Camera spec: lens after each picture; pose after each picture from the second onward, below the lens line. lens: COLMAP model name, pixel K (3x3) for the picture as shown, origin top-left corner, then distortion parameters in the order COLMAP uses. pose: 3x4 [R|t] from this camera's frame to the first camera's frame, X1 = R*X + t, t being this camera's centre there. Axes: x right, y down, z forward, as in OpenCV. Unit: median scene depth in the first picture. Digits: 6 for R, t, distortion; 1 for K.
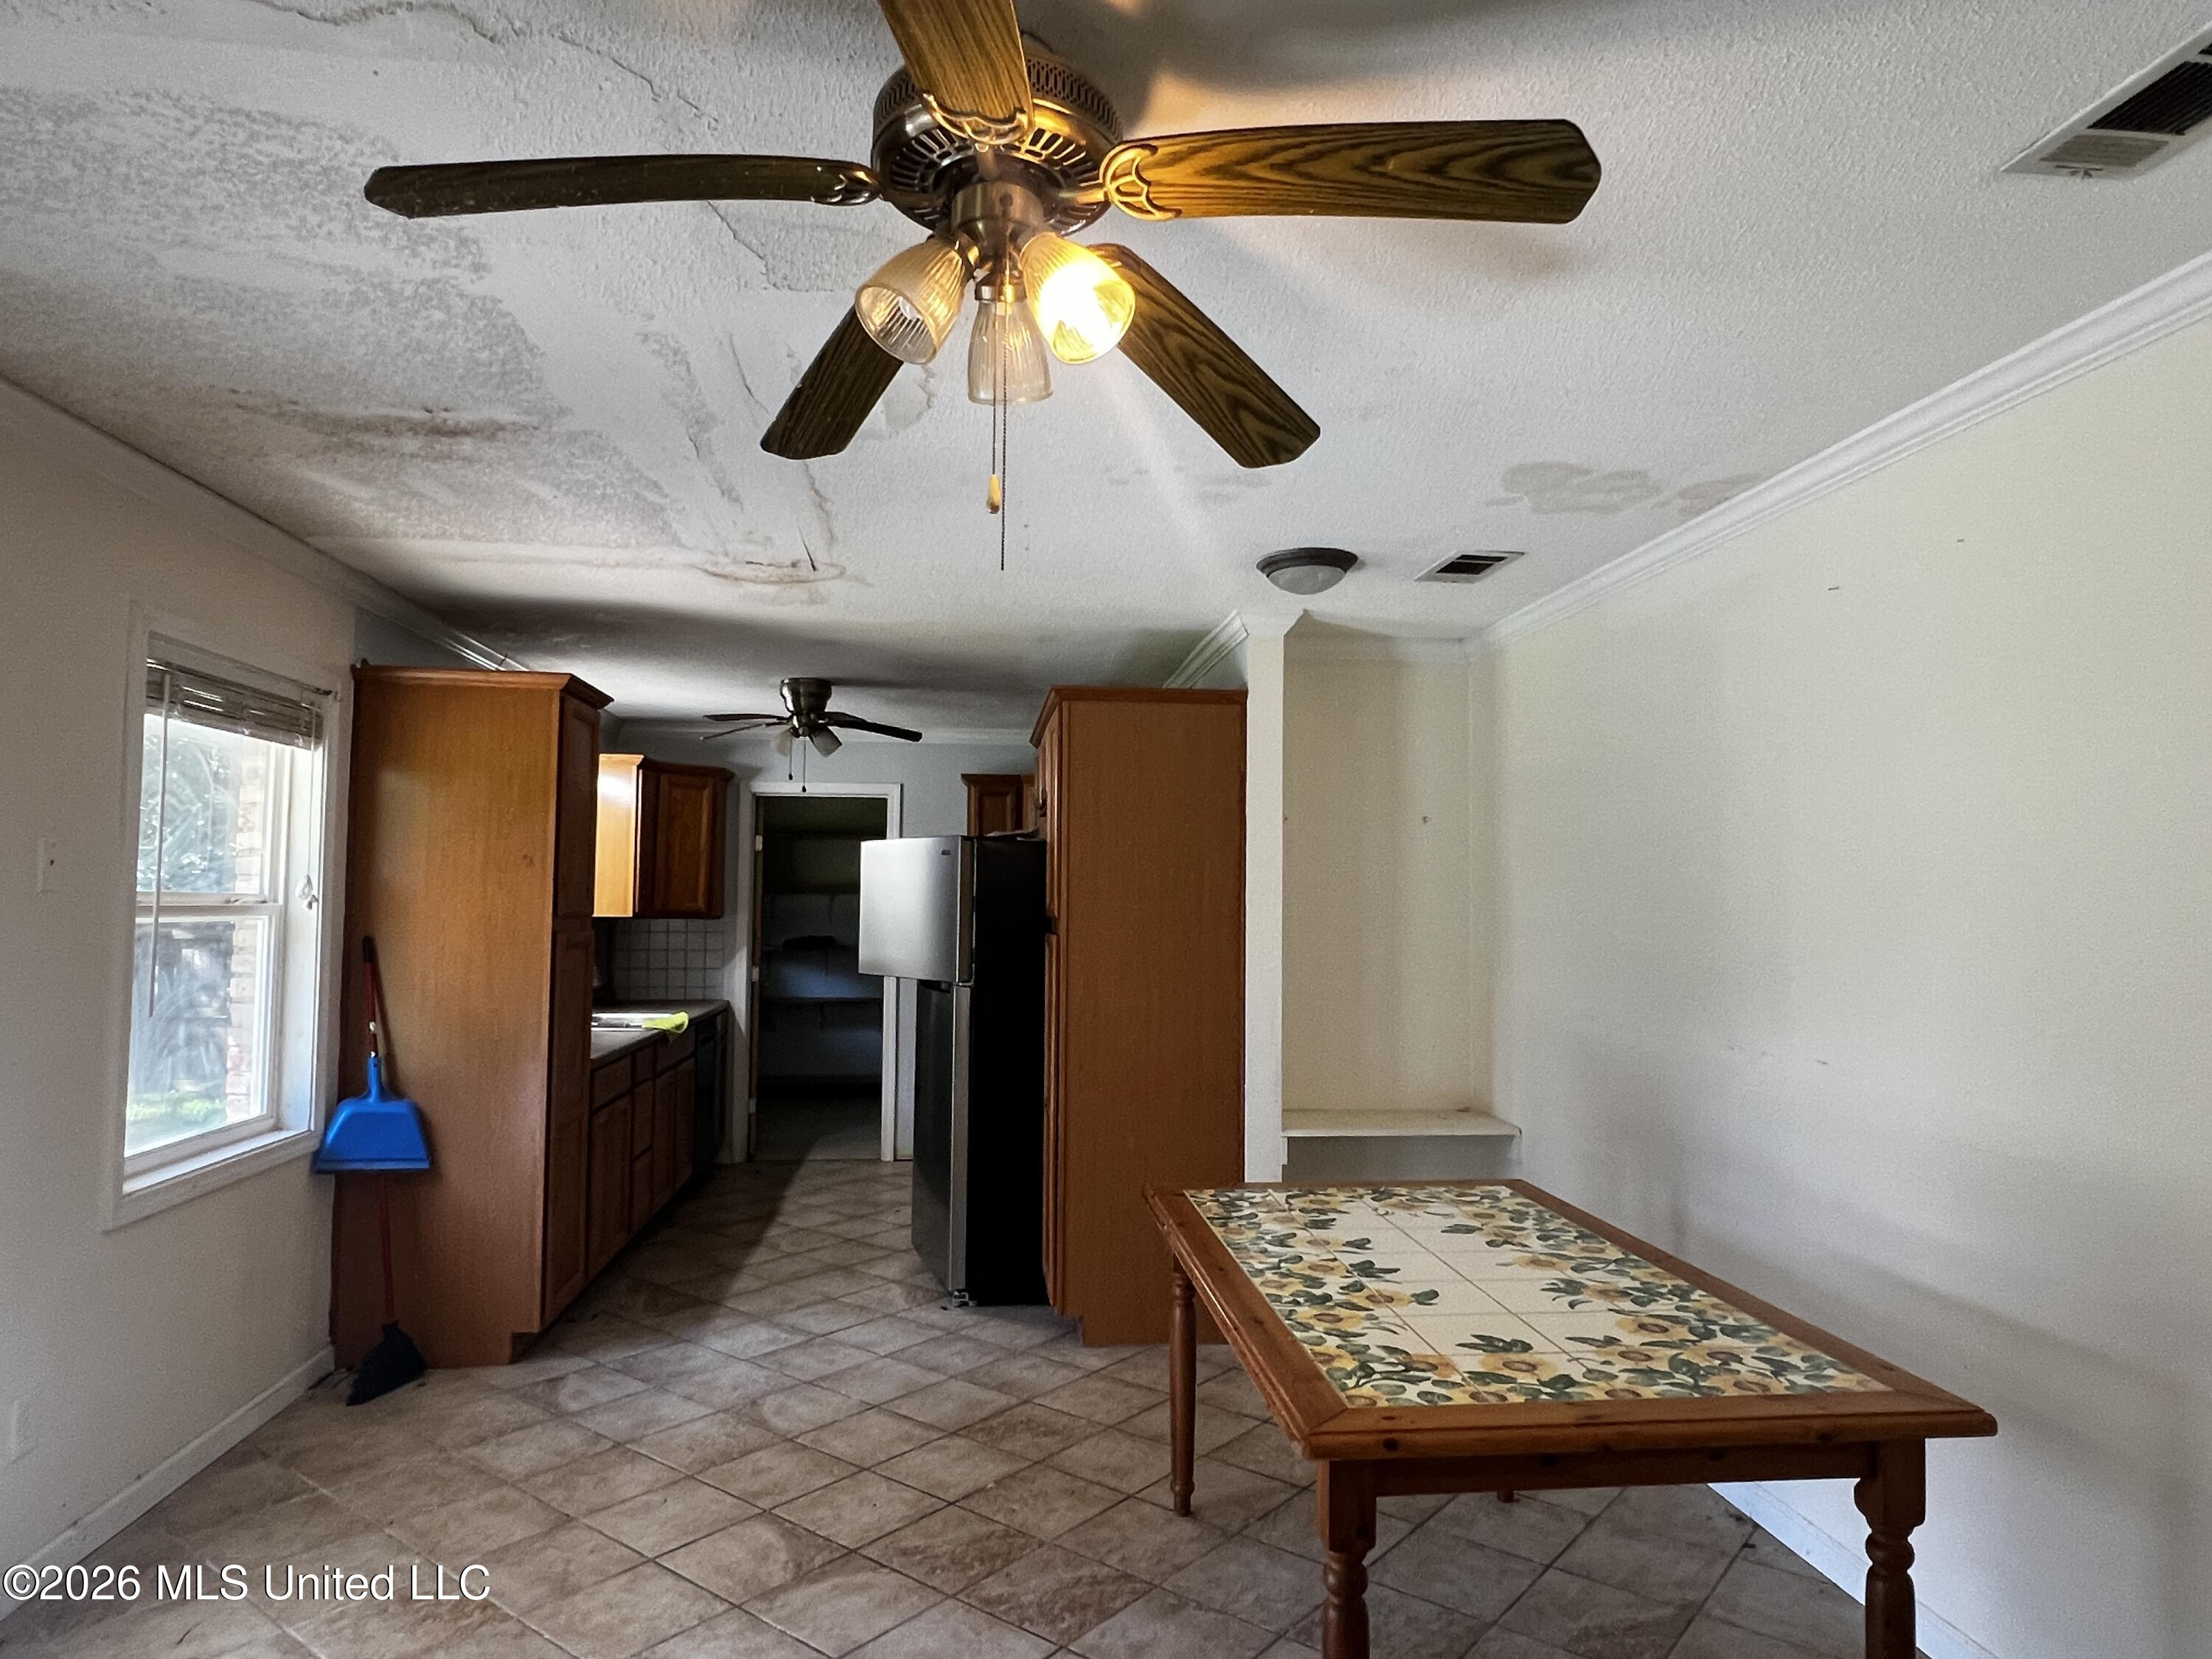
lens RADIAL K [[1345.1, 0, 1110.8], [0, 1345.1, 838.1], [0, 0, 1]] dist [0.002697, -0.001886]
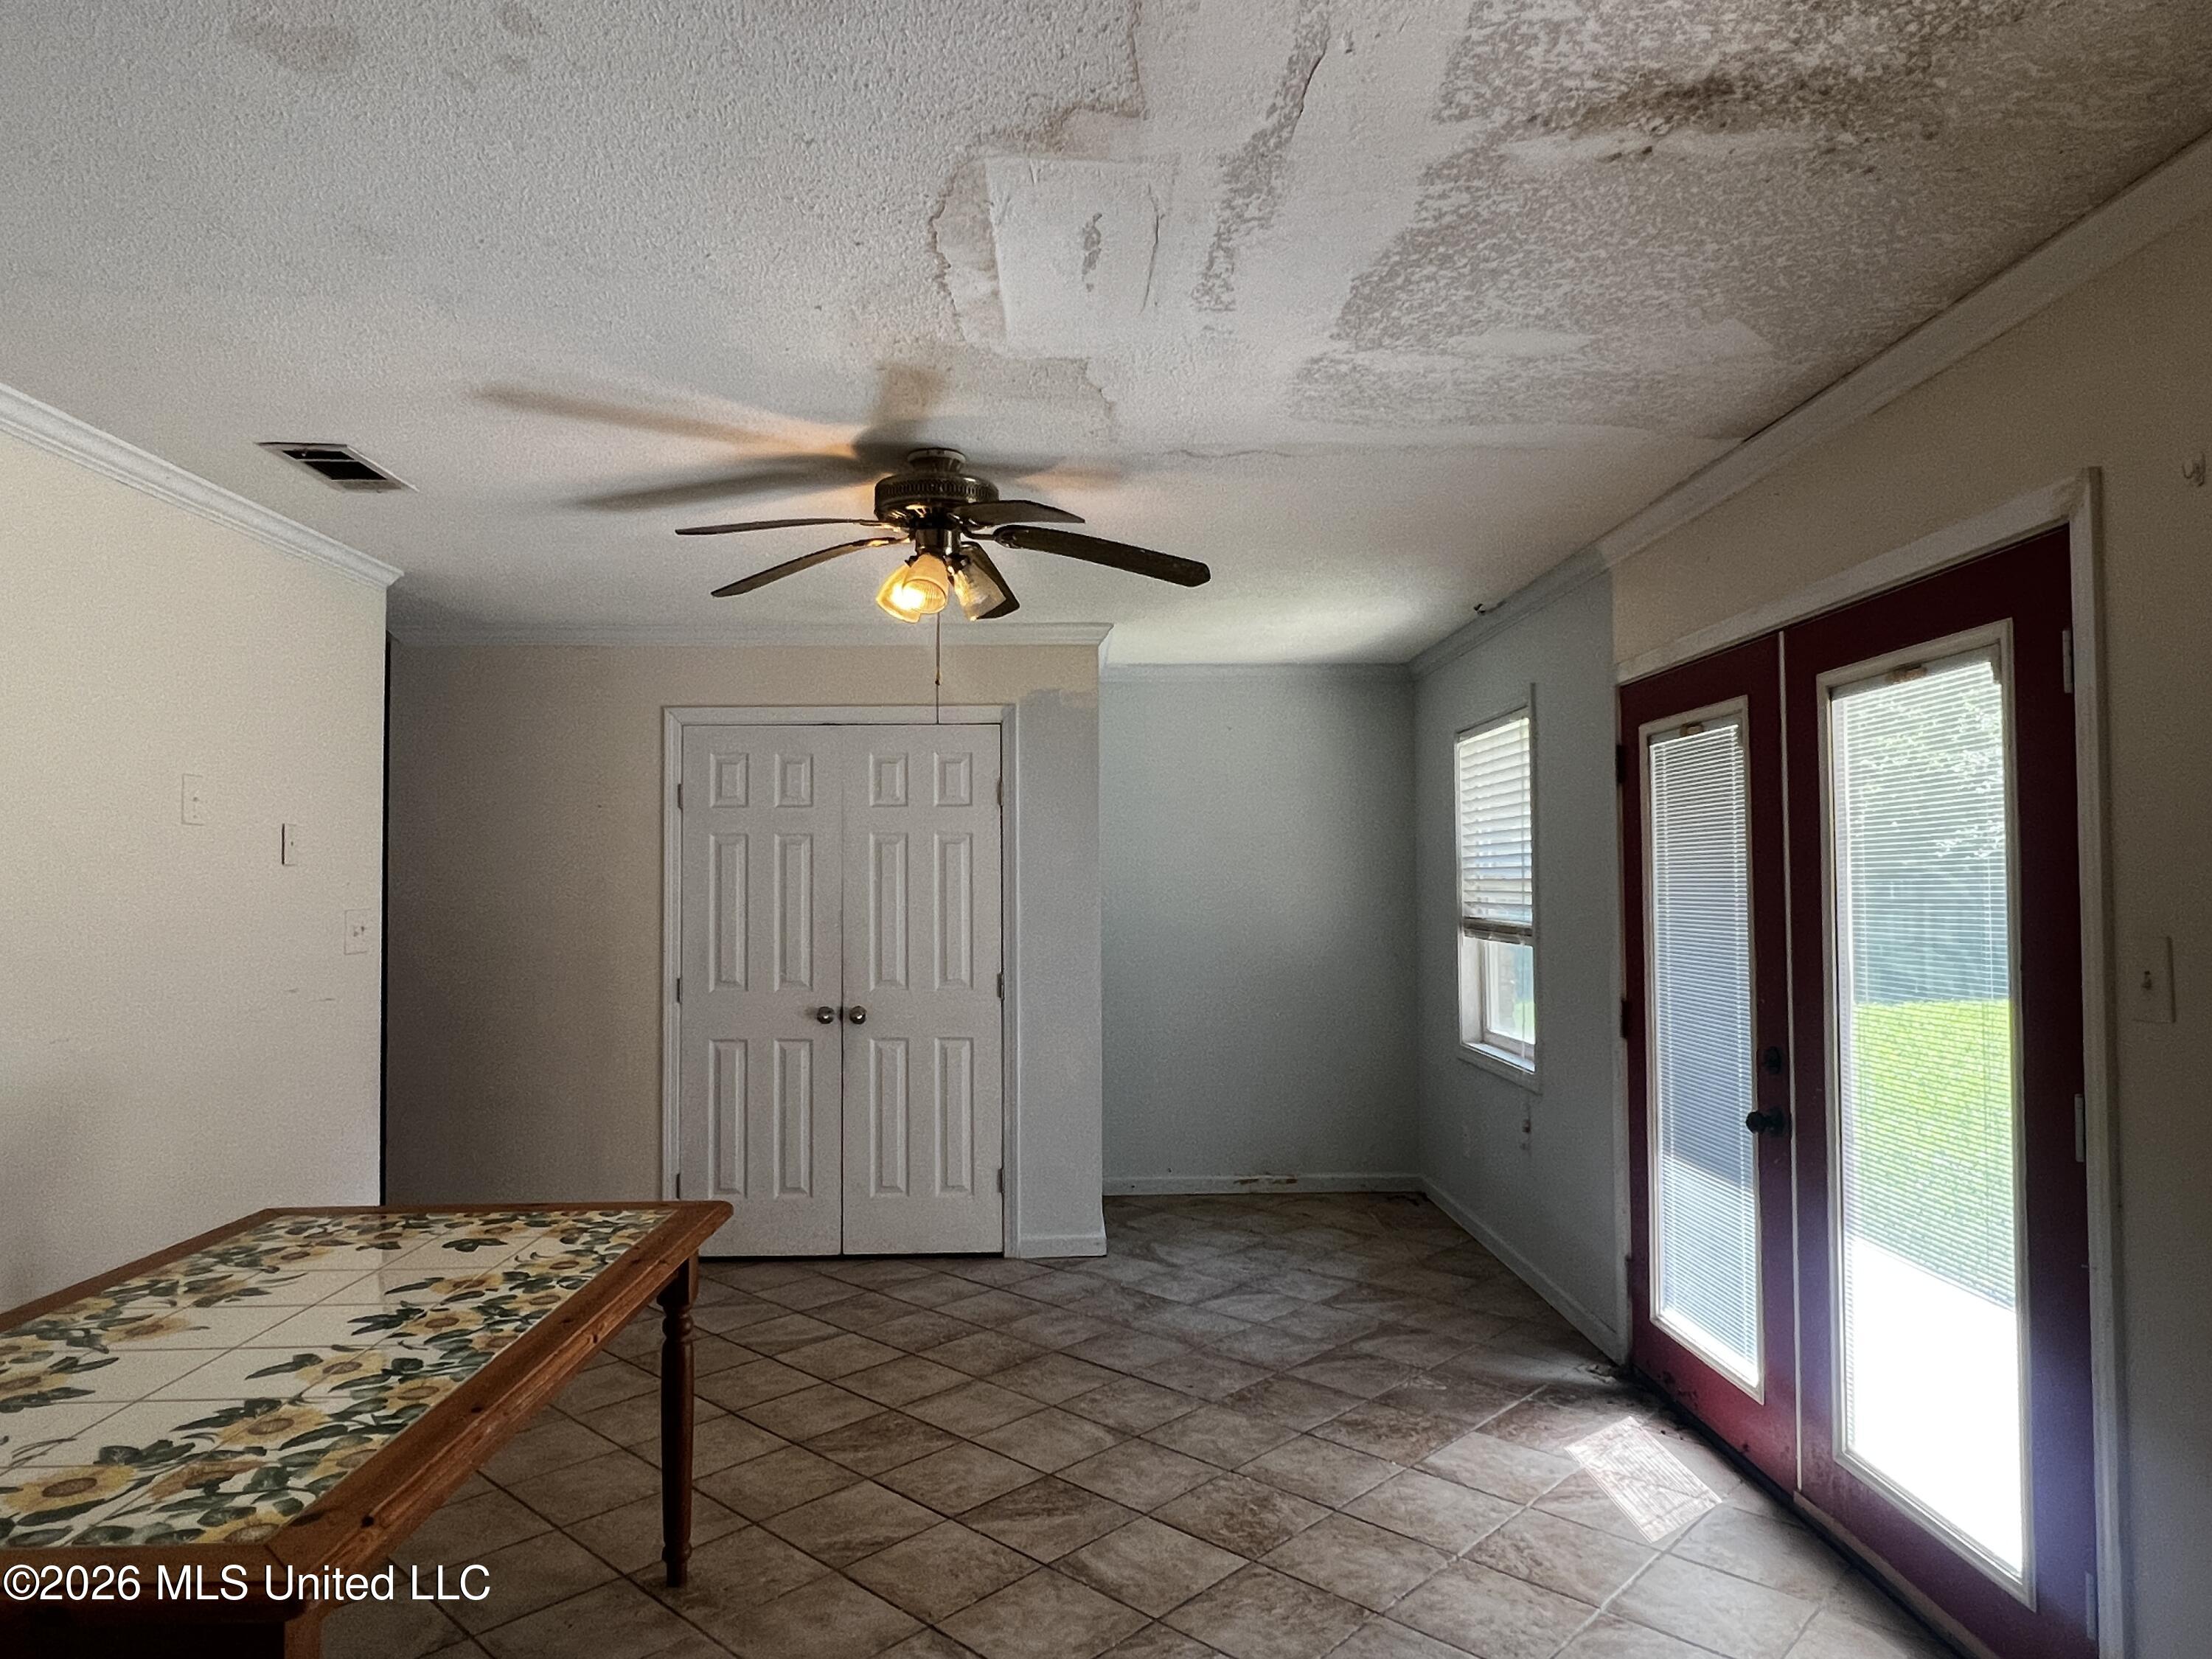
lens RADIAL K [[1345.1, 0, 1102.8], [0, 1345.1, 838.2], [0, 0, 1]] dist [0.002697, -0.001886]
pose [[-0.995665, 0.002603, 0.092972, -0.269958], [-0.005141, 0.996540, -0.082953, 0.081546], [-0.092866, -0.083071, -0.992207, 1.536730]]
